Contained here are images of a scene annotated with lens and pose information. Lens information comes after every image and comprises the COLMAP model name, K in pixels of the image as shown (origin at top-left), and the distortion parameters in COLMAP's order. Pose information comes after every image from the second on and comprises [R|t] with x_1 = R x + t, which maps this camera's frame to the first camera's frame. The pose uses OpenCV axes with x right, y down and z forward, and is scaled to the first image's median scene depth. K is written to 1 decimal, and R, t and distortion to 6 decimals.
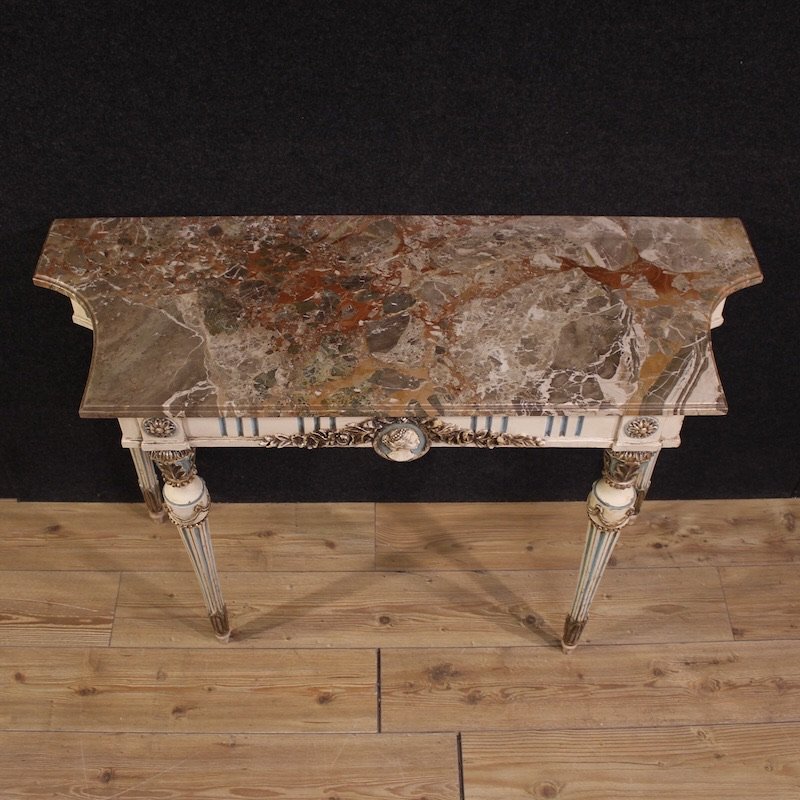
lens RADIAL K [[1008.6, 0, 398.4], [0, 1008.6, 398.9], [0, 0, 1]] dist [-0.117164, 0.000000]
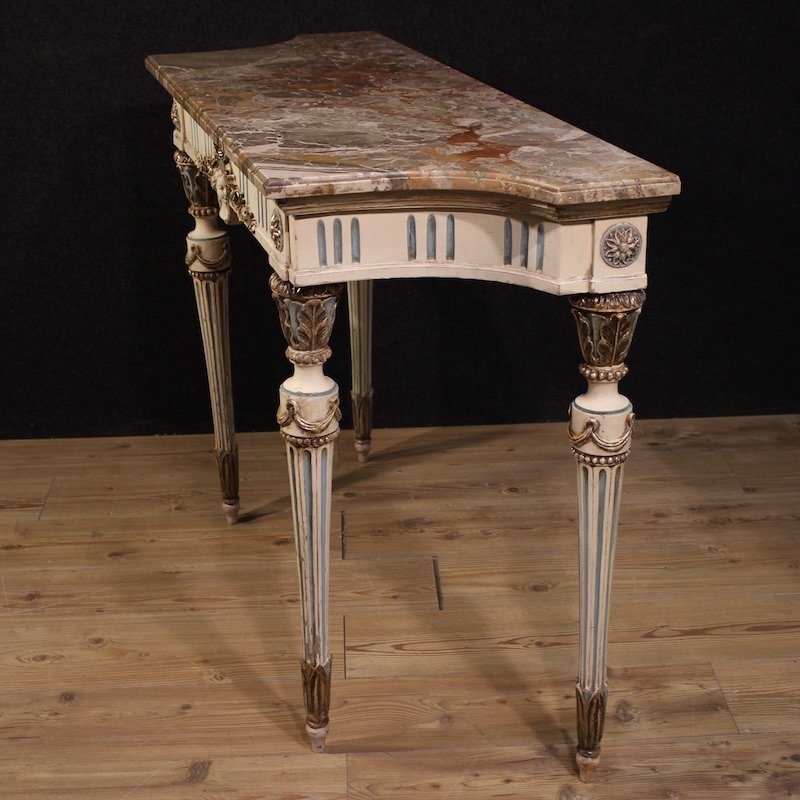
lens RADIAL K [[1442.0, 0, 401.7], [0, 1442.0, 397.6], [0, 0, 1]] dist [-0.071738, 0.000000]
pose [[0.998968, -0.043121, 0.014273, 0.020275], [0.045024, 0.898497, -0.436664, 0.792240], [0.006005, 0.436856, 0.899512, -0.215553]]
